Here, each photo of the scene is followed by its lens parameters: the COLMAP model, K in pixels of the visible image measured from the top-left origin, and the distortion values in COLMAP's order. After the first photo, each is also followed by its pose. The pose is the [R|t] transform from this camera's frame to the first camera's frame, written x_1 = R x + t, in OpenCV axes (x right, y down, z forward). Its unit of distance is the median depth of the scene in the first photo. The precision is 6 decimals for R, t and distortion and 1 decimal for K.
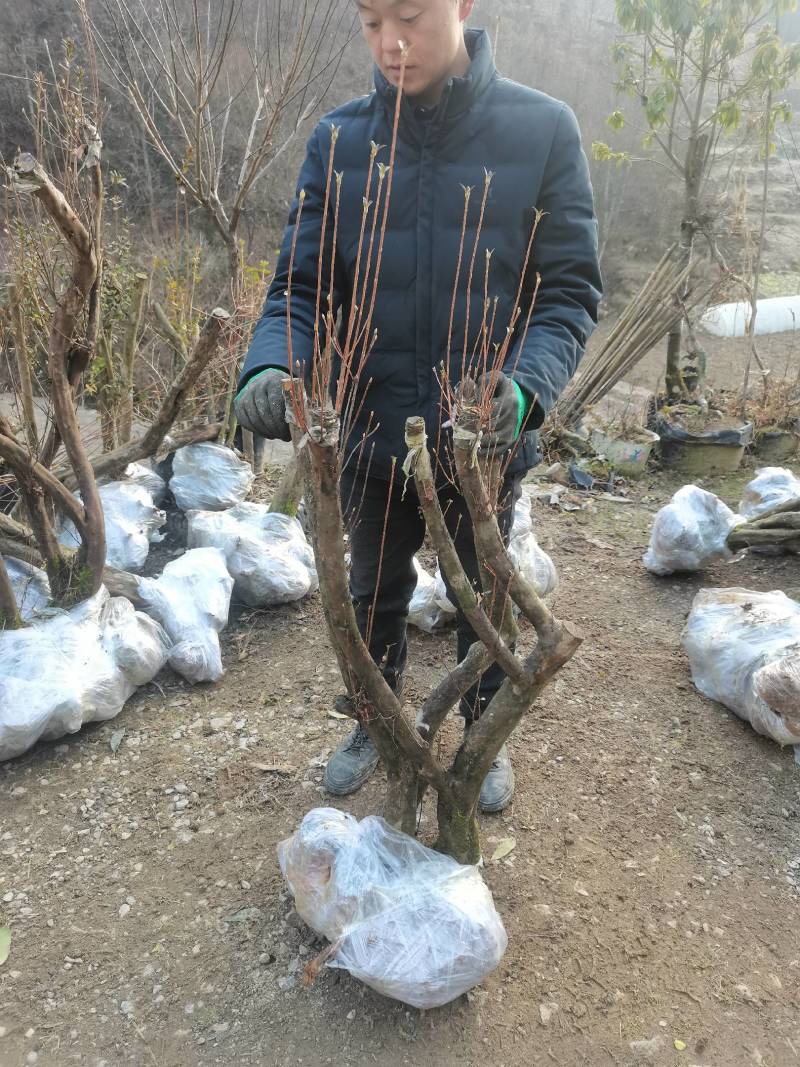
lens RADIAL K [[806.0, 0, 404.8], [0, 806.0, 531.6], [0, 0, 1]] dist [0.054449, -0.043851]
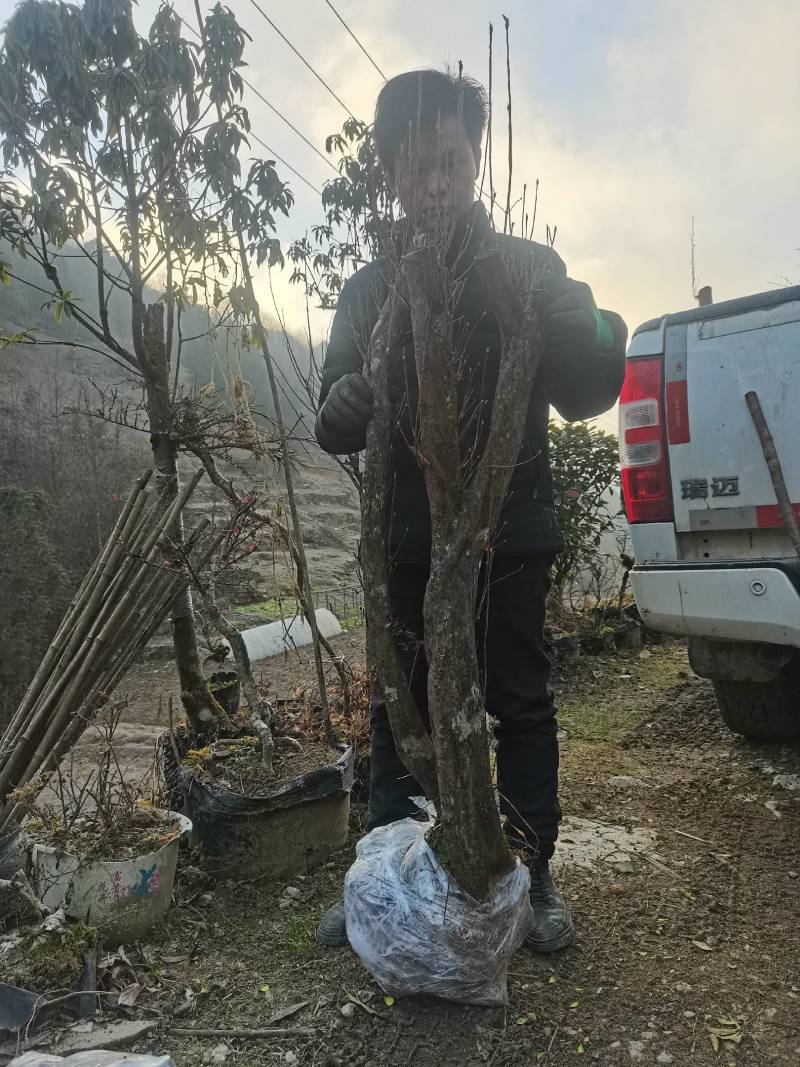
lens RADIAL K [[806.0, 0, 404.8], [0, 806.0, 531.6], [0, 0, 1]] dist [0.054449, -0.043851]
pose [[0.833053, -0.076834, 0.547831, 0.173804], [0.291403, 0.902721, -0.316511, -0.082808], [-0.470220, 0.423310, 0.774404, 0.512510]]
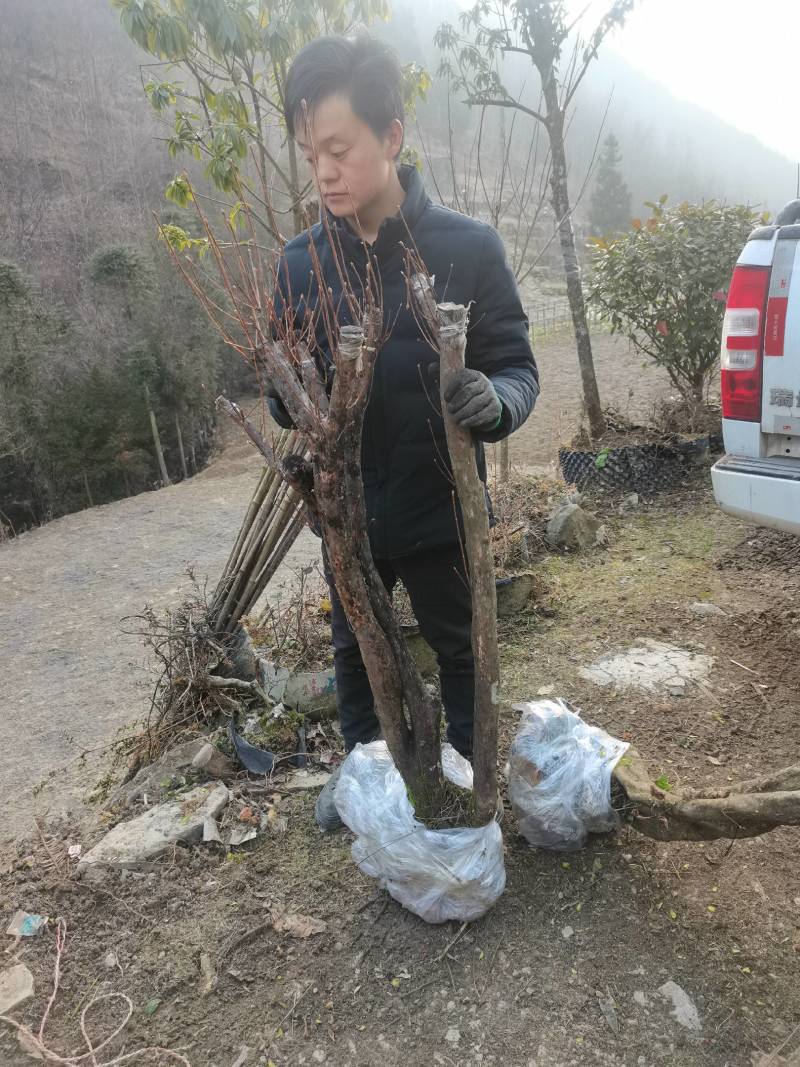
lens RADIAL K [[806.0, 0, 404.8], [0, 806.0, 531.6], [0, 0, 1]] dist [0.054449, -0.043851]
pose [[0.920209, -0.215204, 0.326960, 0.151843], [0.241465, 0.969524, -0.041454, -0.166553], [-0.308074, 0.117096, 0.944129, 0.354580]]
